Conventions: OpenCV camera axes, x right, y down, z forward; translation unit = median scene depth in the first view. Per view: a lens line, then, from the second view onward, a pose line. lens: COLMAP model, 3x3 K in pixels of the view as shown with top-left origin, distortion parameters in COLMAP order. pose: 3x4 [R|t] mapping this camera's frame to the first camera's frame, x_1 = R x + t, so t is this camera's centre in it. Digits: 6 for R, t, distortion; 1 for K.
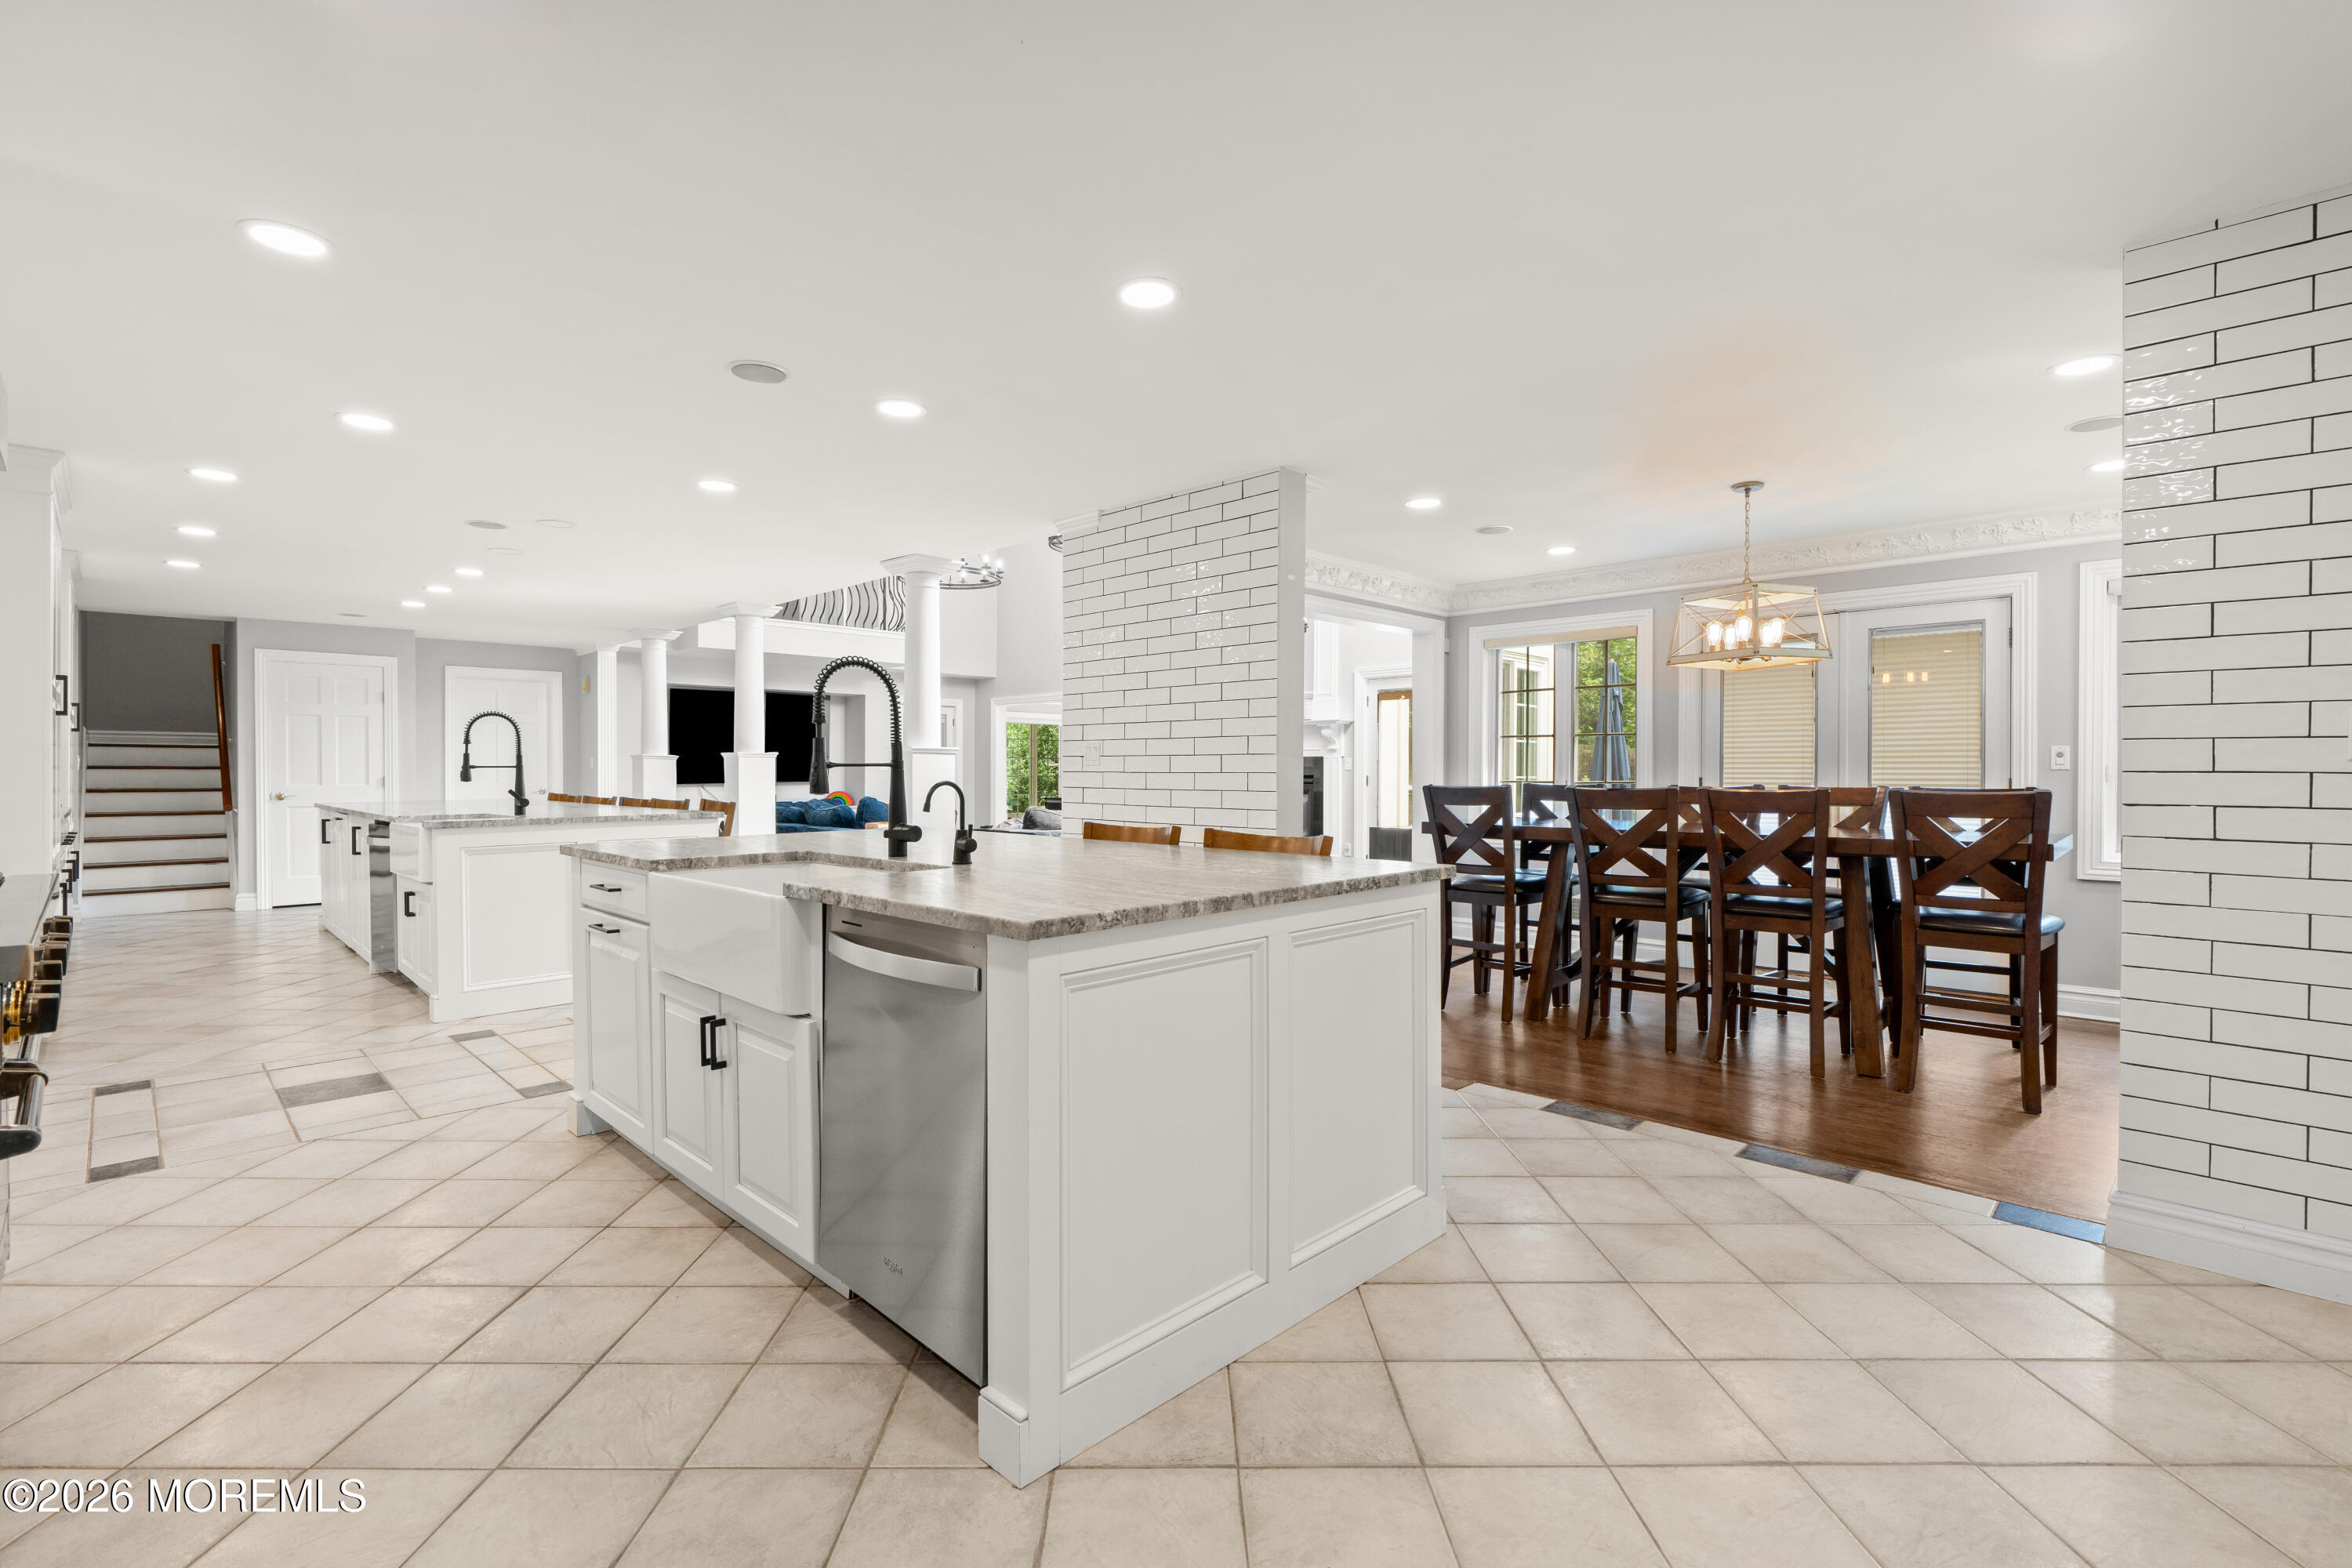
lens RADIAL K [[1060.9, 0, 1165.8], [0, 1060.9, 776.9], [0, 0, 1]] dist [-0.001833, -0.000031]
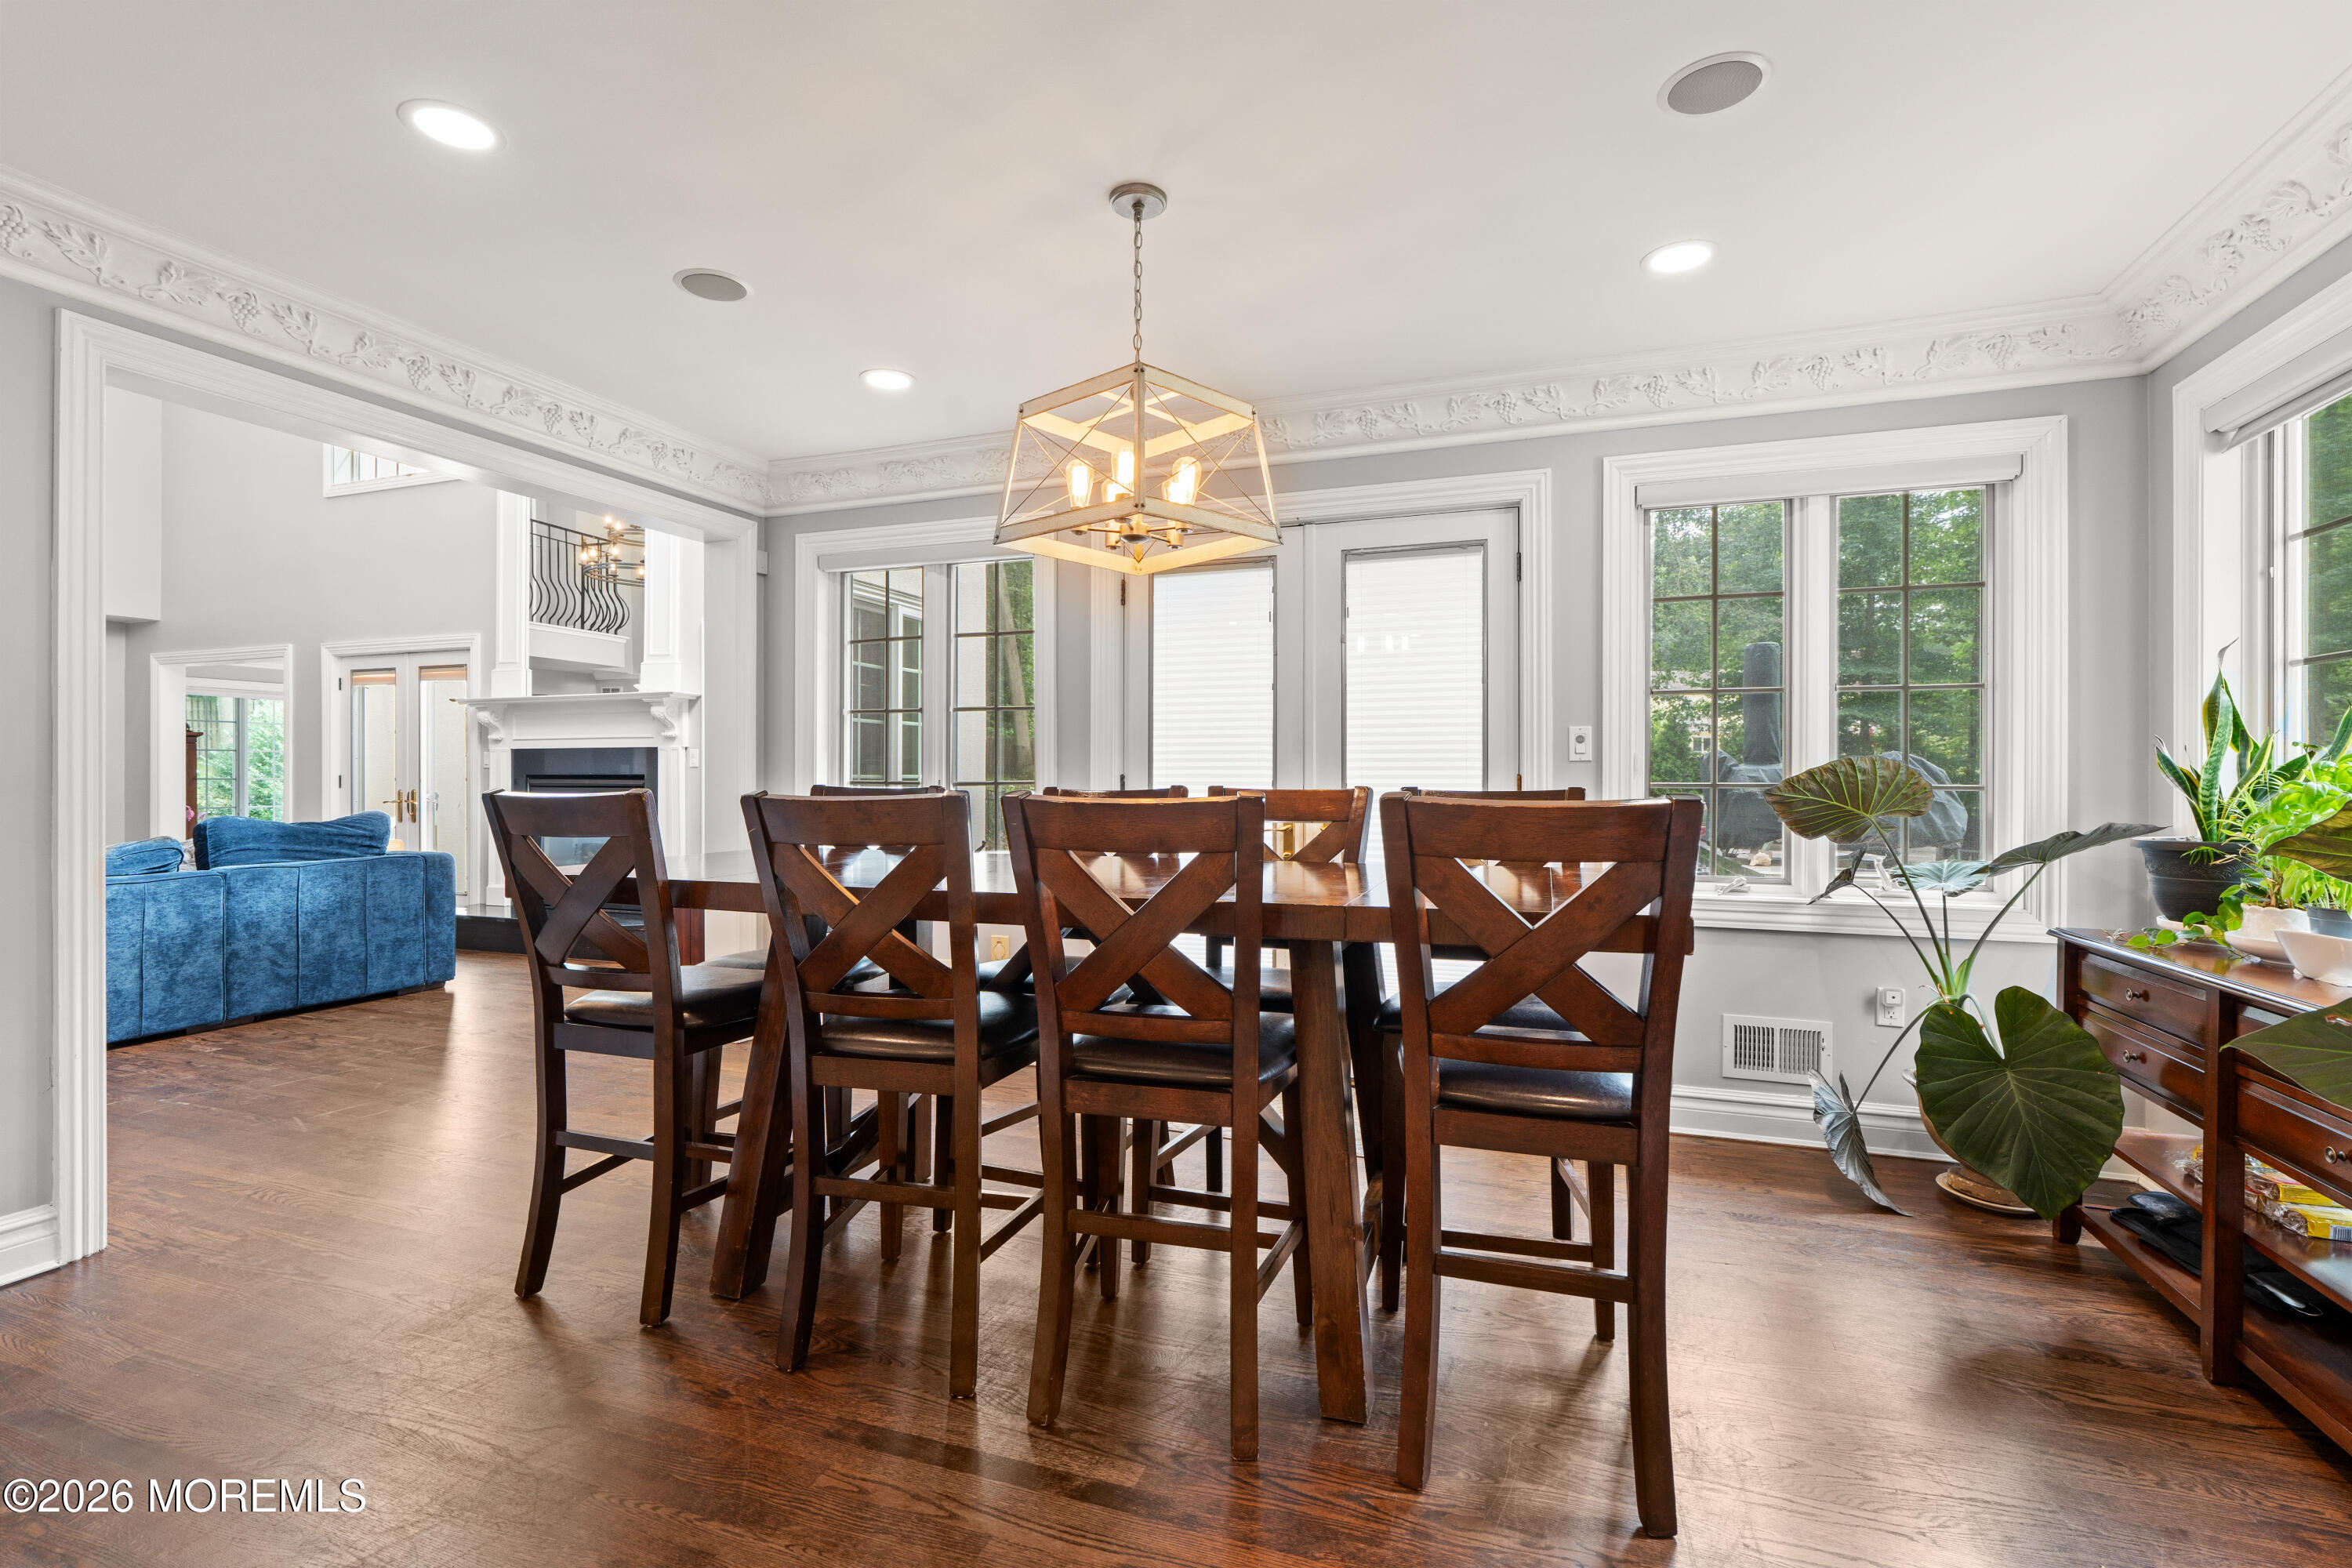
lens RADIAL K [[1060.9, 0, 1176.7], [0, 1060.9, 782.4], [0, 0, 1]] dist [-0.001833, -0.000031]
pose [[0.909169, -0.004120, 0.416407, 0.340050], [0.003458, 0.999991, 0.002342, 0.004499], [-0.416413, -0.000689, 0.909175, 0.511043]]
